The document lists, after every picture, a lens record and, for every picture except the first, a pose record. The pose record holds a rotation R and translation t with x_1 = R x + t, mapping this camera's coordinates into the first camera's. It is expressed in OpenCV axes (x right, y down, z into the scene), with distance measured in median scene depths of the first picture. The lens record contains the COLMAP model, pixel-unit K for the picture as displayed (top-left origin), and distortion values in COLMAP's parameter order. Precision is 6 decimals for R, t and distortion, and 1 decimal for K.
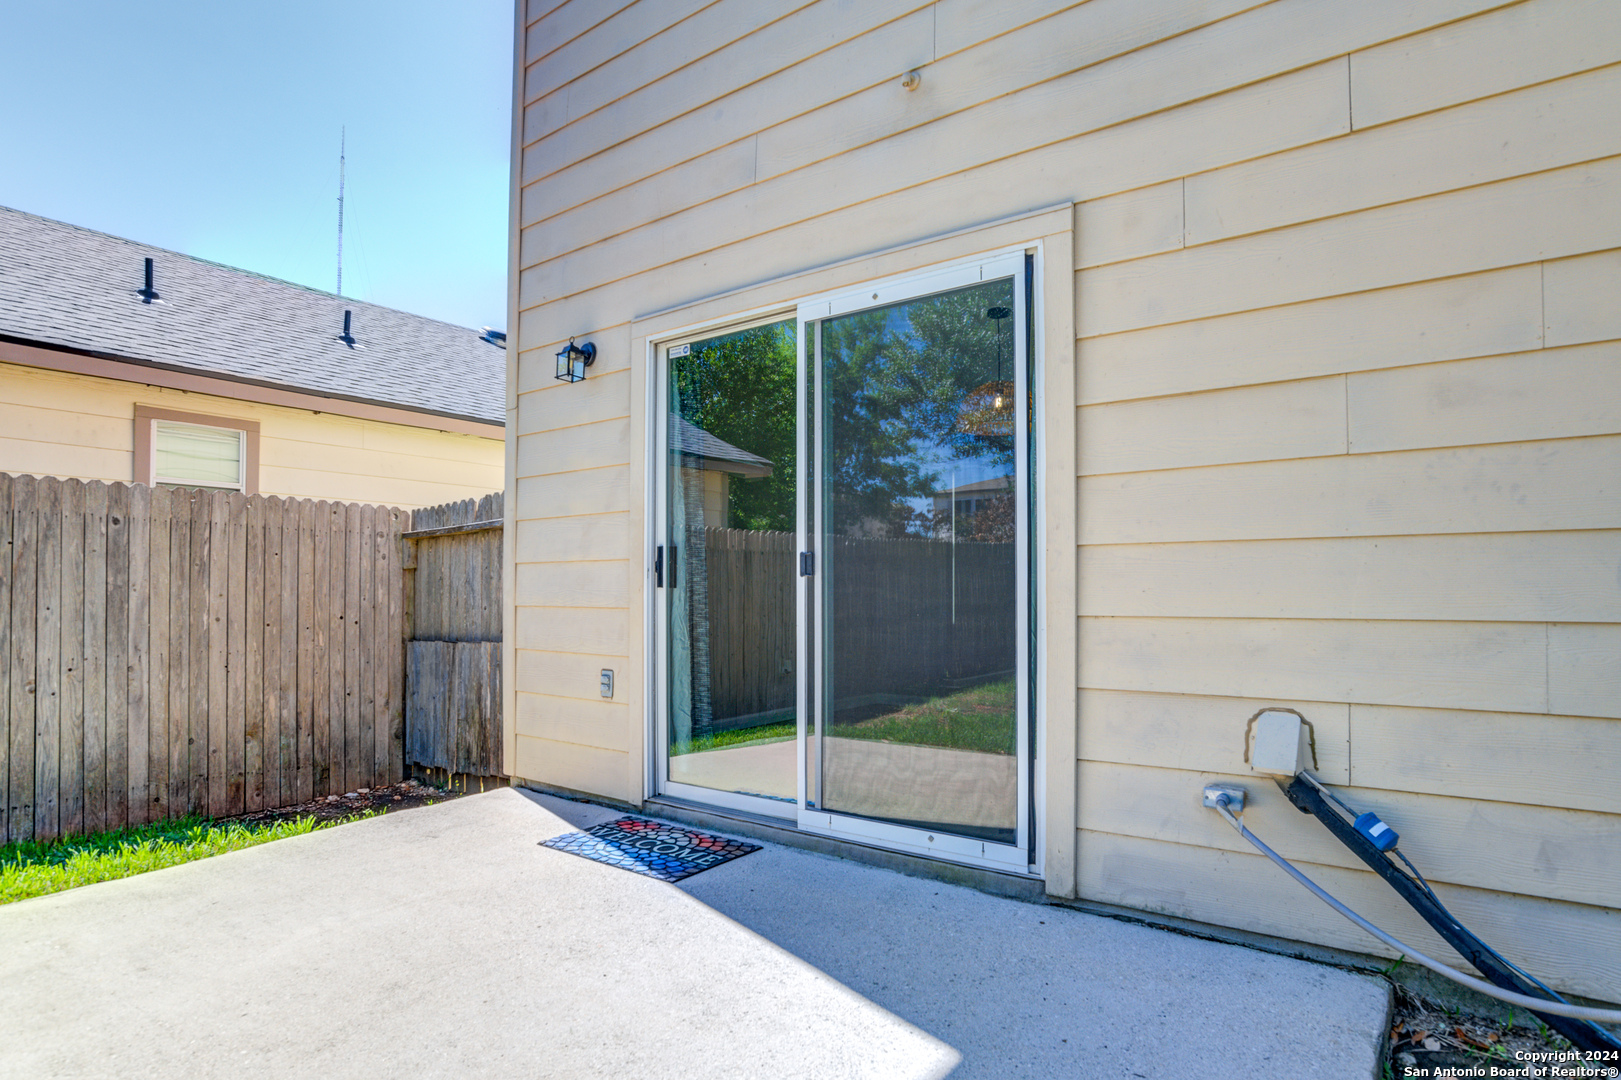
lens RADIAL K [[843.2, 0, 812.8], [0, 843.2, 546.2], [0, 0, 1]] dist [-0.066276, 0.026538]
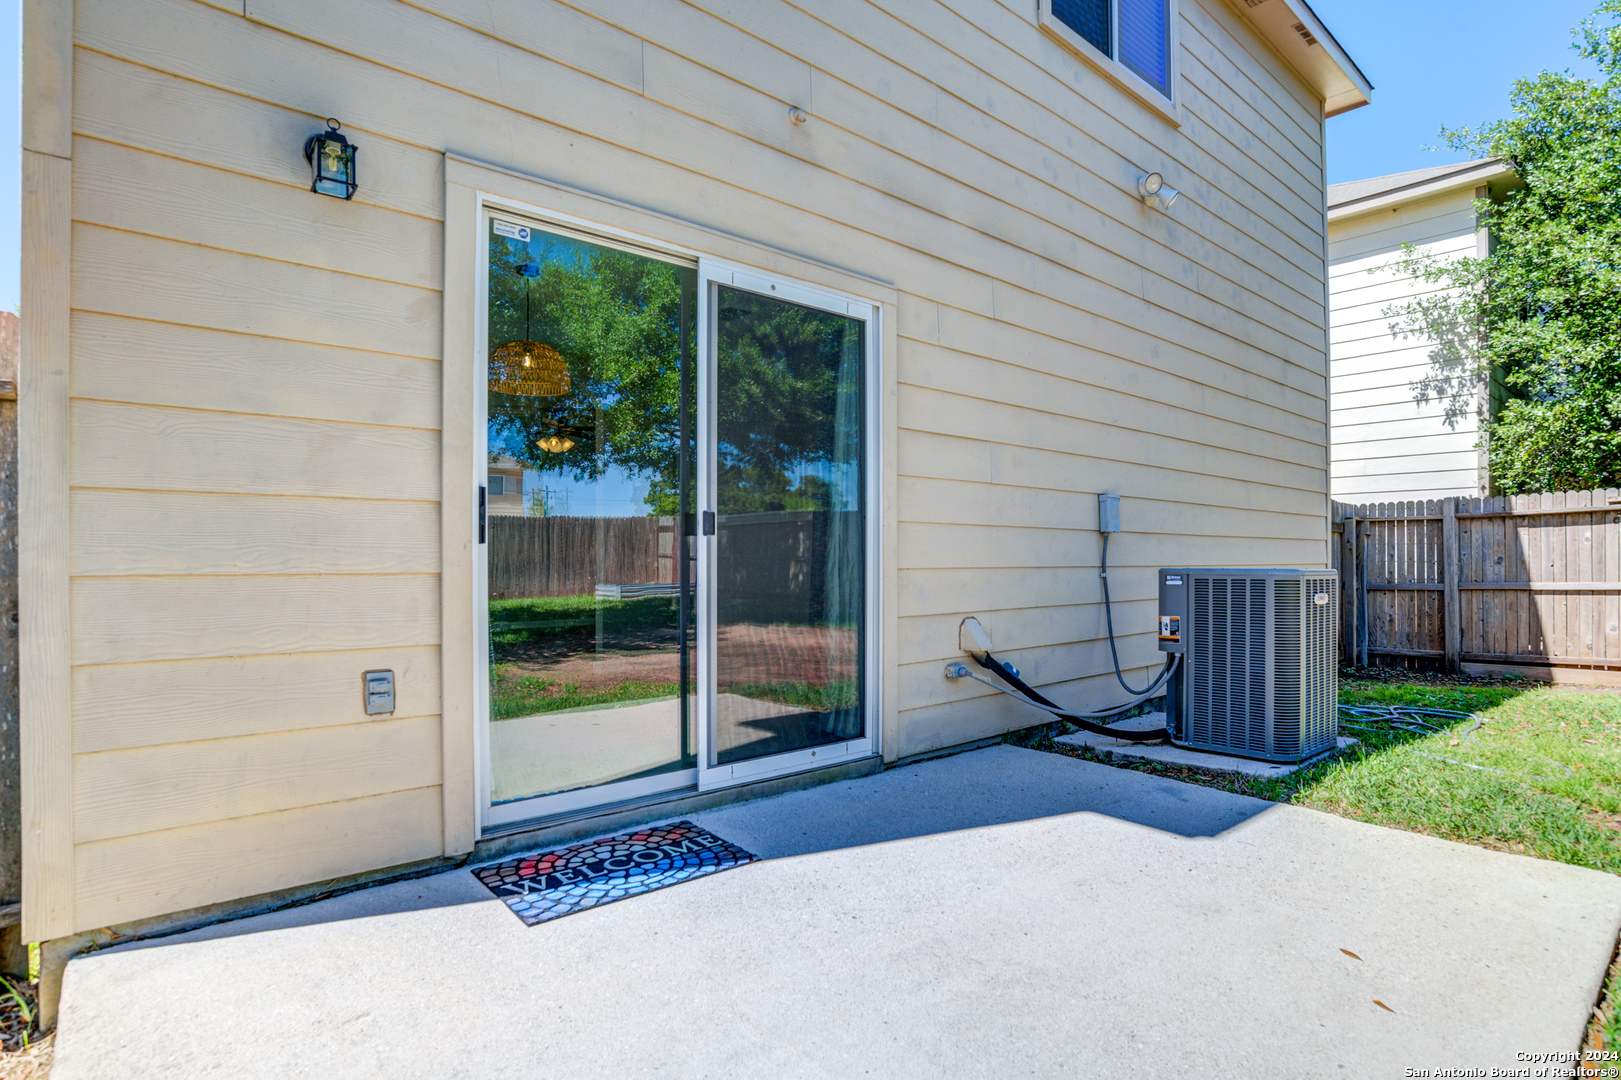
lens RADIAL K [[842.4, 0, 798.2], [0, 842.4, 526.2], [0, 0, 1]] dist [-0.043358, 0.000656]
pose [[0.242266, 0.040085, 0.969381, -0.959906], [-0.049465, 0.998357, -0.028922, 0.048769], [-0.968948, -0.040943, 0.243850, 0.660625]]
